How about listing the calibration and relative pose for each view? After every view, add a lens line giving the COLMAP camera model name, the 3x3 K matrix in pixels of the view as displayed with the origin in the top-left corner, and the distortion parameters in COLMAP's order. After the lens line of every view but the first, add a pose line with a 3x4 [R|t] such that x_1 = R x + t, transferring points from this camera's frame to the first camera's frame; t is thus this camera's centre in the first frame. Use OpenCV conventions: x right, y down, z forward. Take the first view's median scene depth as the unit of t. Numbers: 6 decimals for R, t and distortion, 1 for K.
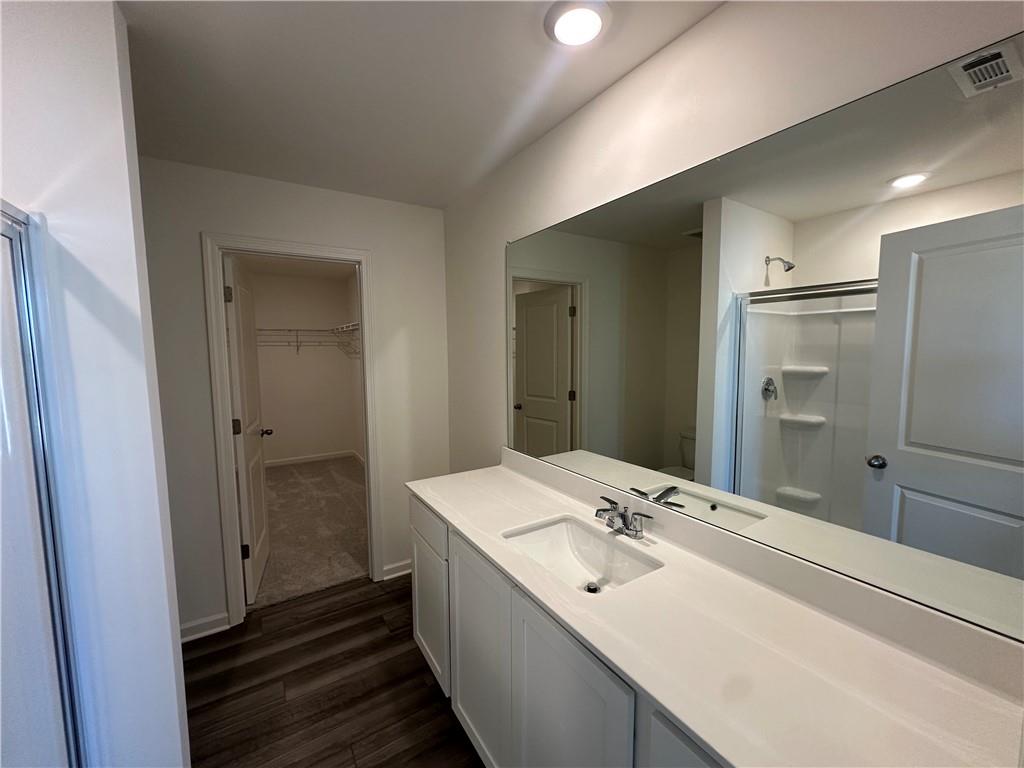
lens RADIAL K [[409.0, 0, 513.3], [0, 409.0, 380.2], [0, 0, 1]] dist [-0.009459, 0.000439]
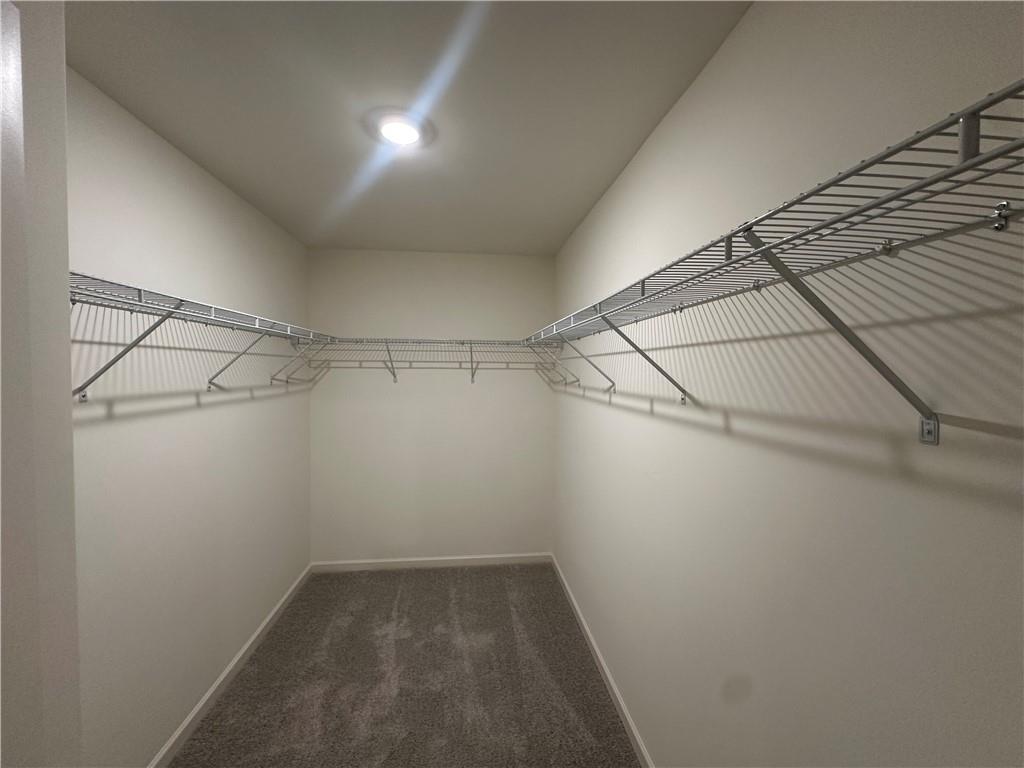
lens RADIAL K [[409.0, 0, 512.9], [0, 409.0, 384.2], [0, 0, 1]] dist [-0.009459, 0.000439]
pose [[0.897331, 0.035263, -0.439948, -0.217764], [-0.050868, 0.998424, -0.023726, -0.051144], [0.438418, 0.043669, 0.897710, 0.499959]]
